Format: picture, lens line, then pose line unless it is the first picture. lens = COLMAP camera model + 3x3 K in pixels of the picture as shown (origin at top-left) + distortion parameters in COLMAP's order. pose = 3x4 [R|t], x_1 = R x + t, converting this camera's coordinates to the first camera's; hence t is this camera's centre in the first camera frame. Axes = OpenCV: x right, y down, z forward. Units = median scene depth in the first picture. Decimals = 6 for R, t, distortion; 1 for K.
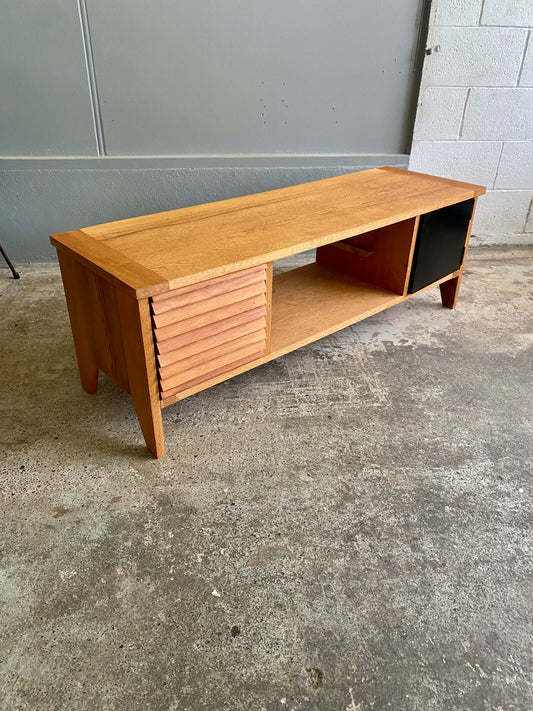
lens RADIAL K [[544.0, 0, 265.5], [0, 544.0, 350.4], [0, 0, 1]] dist [0.014174, -0.015839]
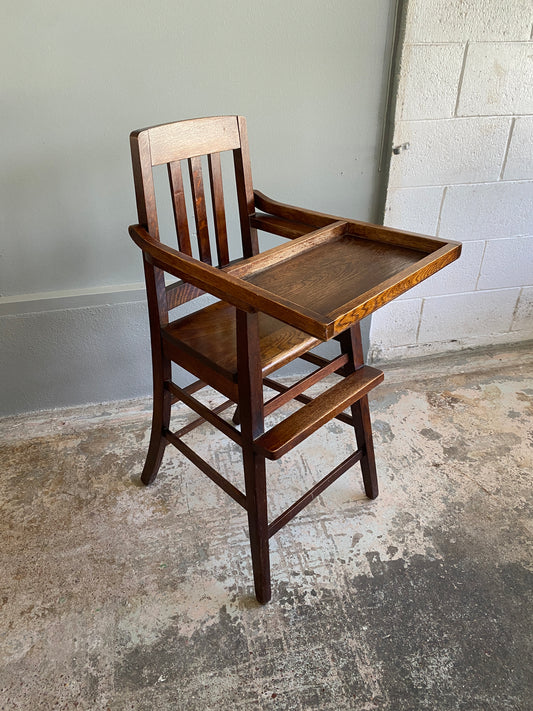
lens RADIAL K [[544.0, 0, 270.6], [0, 544.0, 346.4], [0, 0, 1]] dist [0.014174, -0.015839]
pose [[0.995115, -0.065326, 0.074013, 0.046874], [0.063559, 0.997640, 0.025978, -0.394024], [-0.075535, -0.021147, 0.996919, 0.271969]]
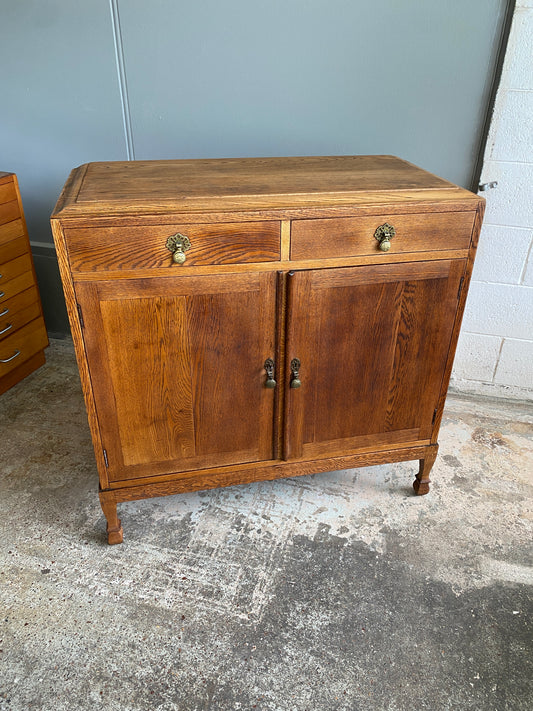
lens RADIAL K [[544.0, 0, 279.3], [0, 544.0, 350.3], [0, 0, 1]] dist [0.014174, -0.015839]
pose [[0.927846, 0.188734, -0.321686, 0.444395], [-0.193511, 0.980944, 0.017372, -0.341516], [0.318835, 0.046131, 0.946687, 0.140974]]
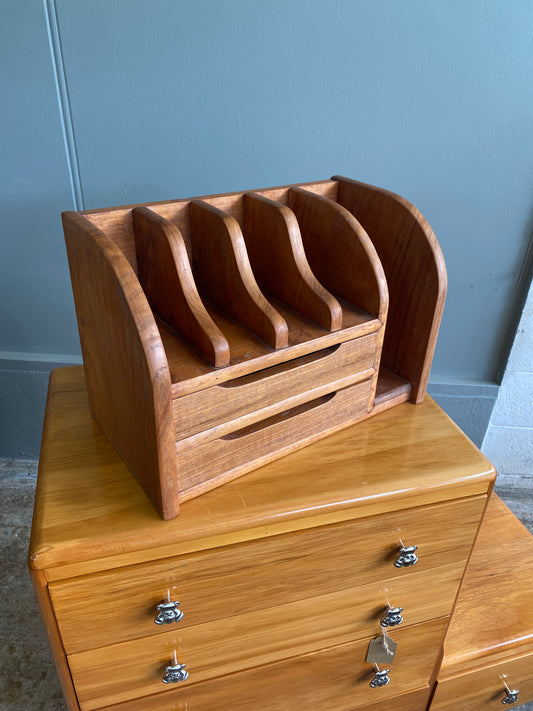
lens RADIAL K [[544.0, 0, 272.4], [0, 544.0, 349.9], [0, 0, 1]] dist [0.014174, -0.015839]
pose [[0.982503, 0.110006, -0.150286, 0.100144], [-0.111246, 0.993793, 0.000160, -0.553269], [0.149371, 0.016562, 0.988642, 0.331663]]
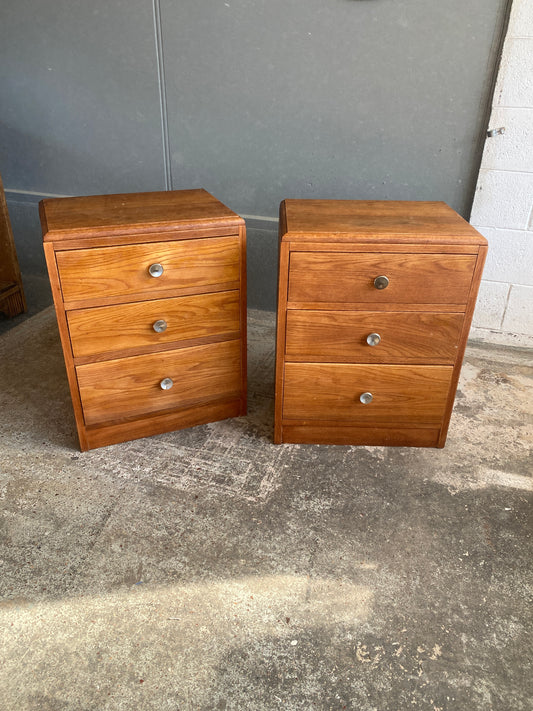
lens RADIAL K [[544.0, 0, 272.3], [0, 544.0, 347.3], [0, 0, 1]] dist [0.014174, -0.015839]
pose [[0.902091, 0.205822, -0.379302, 0.528033], [-0.222250, 0.974990, 0.000486, -0.166808], [0.369915, 0.083861, 0.925273, 0.082246]]
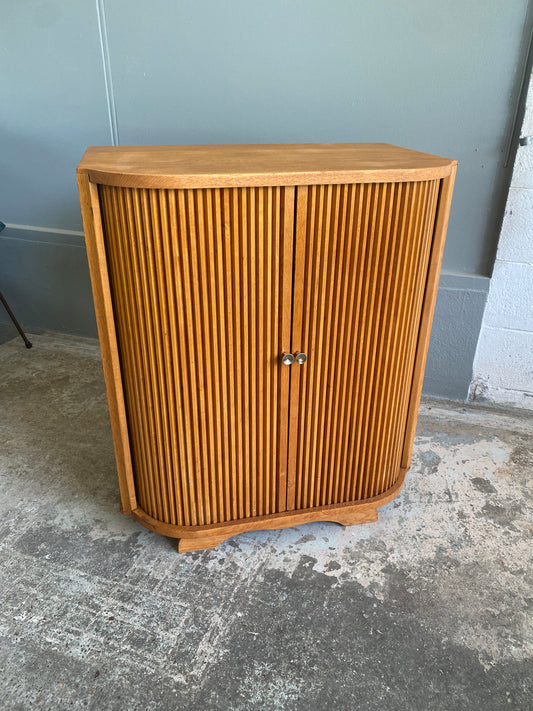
lens RADIAL K [[544.0, 0, 273.9], [0, 544.0, 349.3], [0, 0, 1]] dist [0.014174, -0.015839]
pose [[0.894640, 0.189974, -0.404388, 0.468837], [-0.223661, 0.973954, -0.037267, -0.267779], [0.386775, 0.123787, 0.913828, 0.386241]]
